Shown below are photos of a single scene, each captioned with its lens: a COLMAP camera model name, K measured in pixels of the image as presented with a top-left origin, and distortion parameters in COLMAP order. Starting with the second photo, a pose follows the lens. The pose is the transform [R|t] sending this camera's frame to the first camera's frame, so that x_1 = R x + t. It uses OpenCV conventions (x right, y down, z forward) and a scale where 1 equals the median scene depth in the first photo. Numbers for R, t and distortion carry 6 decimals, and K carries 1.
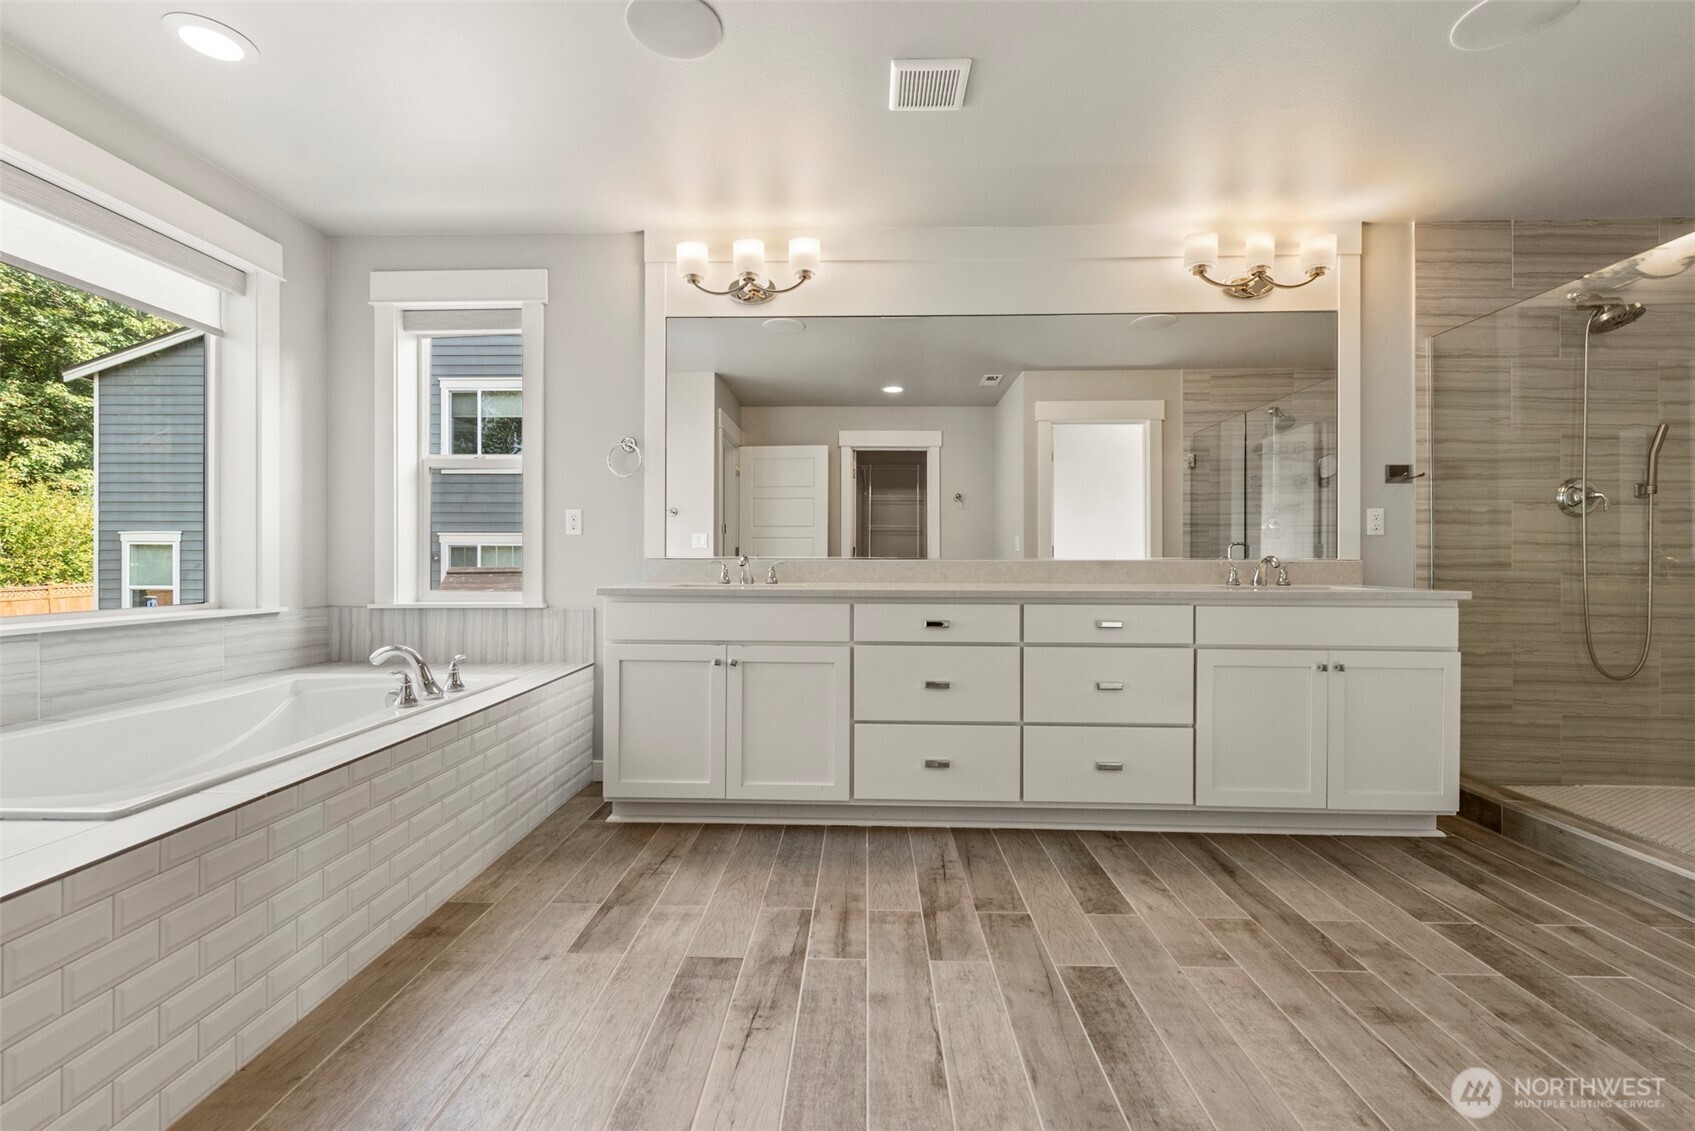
lens RADIAL K [[699.7, 0, 846.8], [0, 699.7, 557.9], [0, 0, 1]] dist [0.001954, -0.002510]
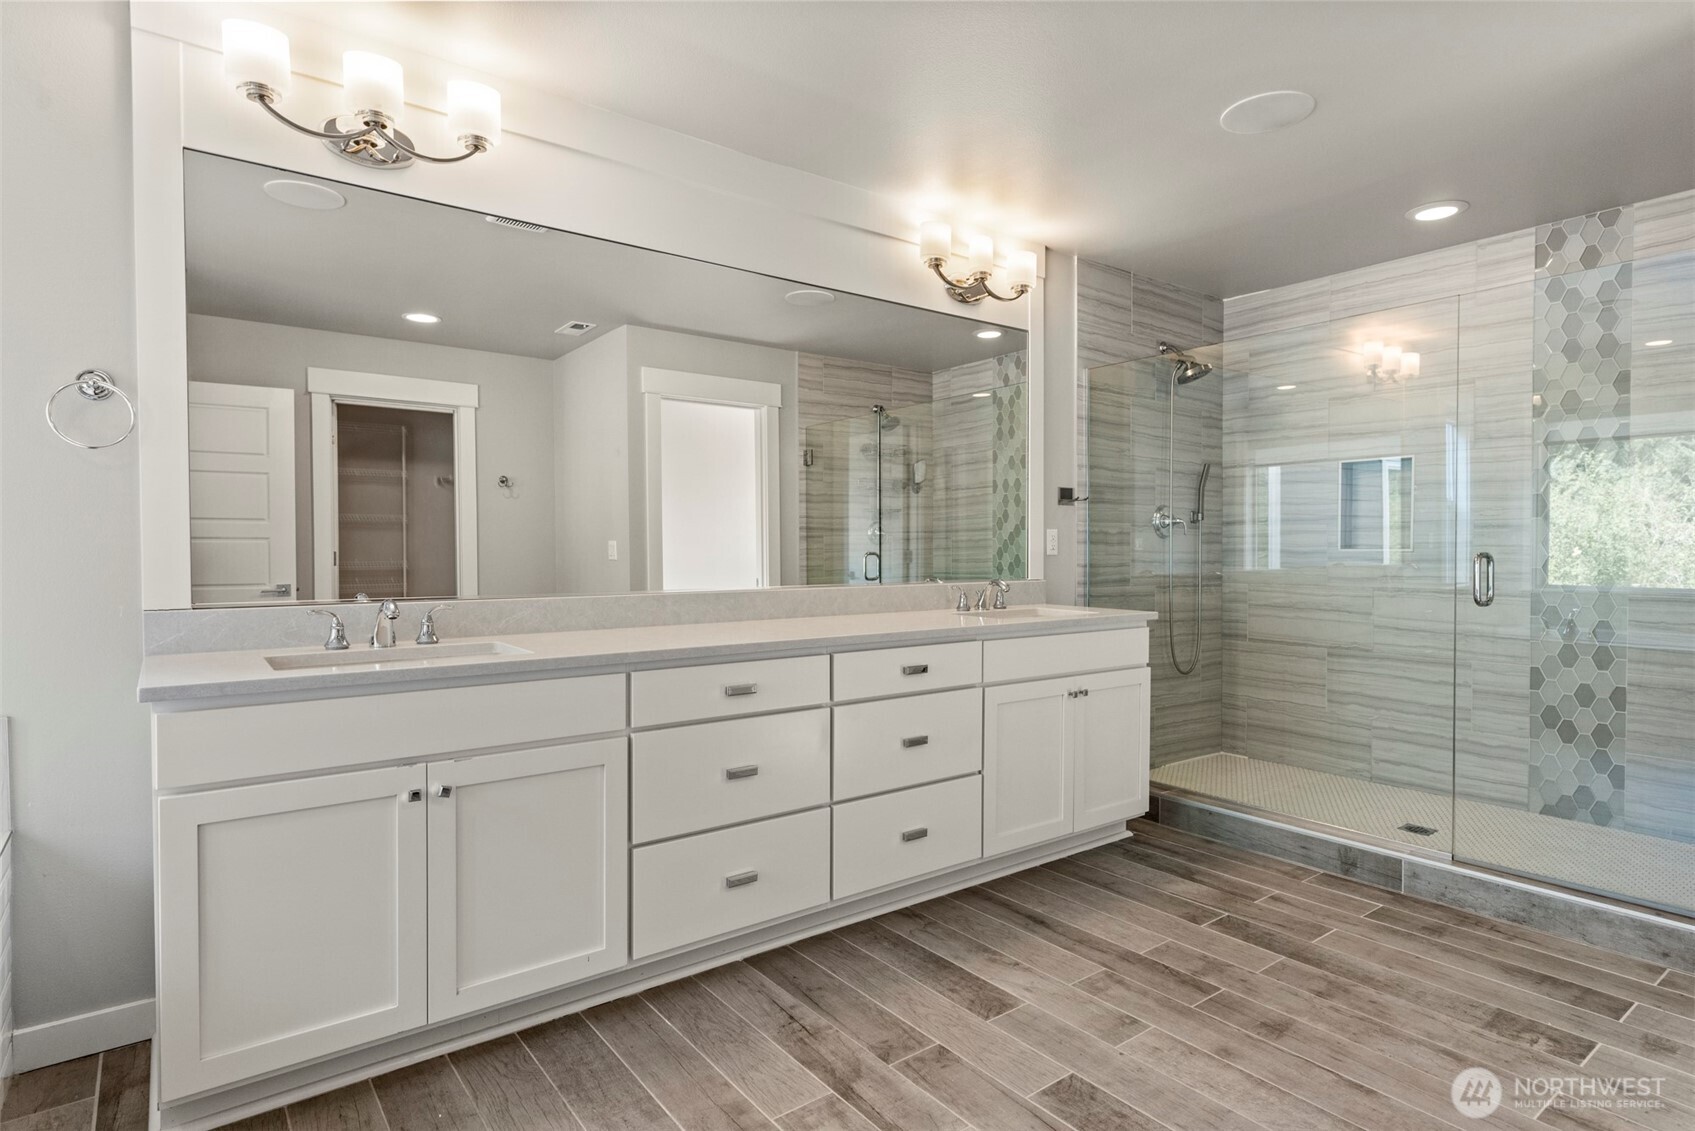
lens RADIAL K [[875.9, 0, 843.8], [0, 875.9, 566.6], [0, 0, 1]] dist [0.007383, -0.002648]
pose [[0.785195, -0.015321, 0.619059, -0.340037], [0.001268, 0.999732, 0.023134, -0.053927], [-0.619248, -0.017380, 0.785003, 0.207768]]
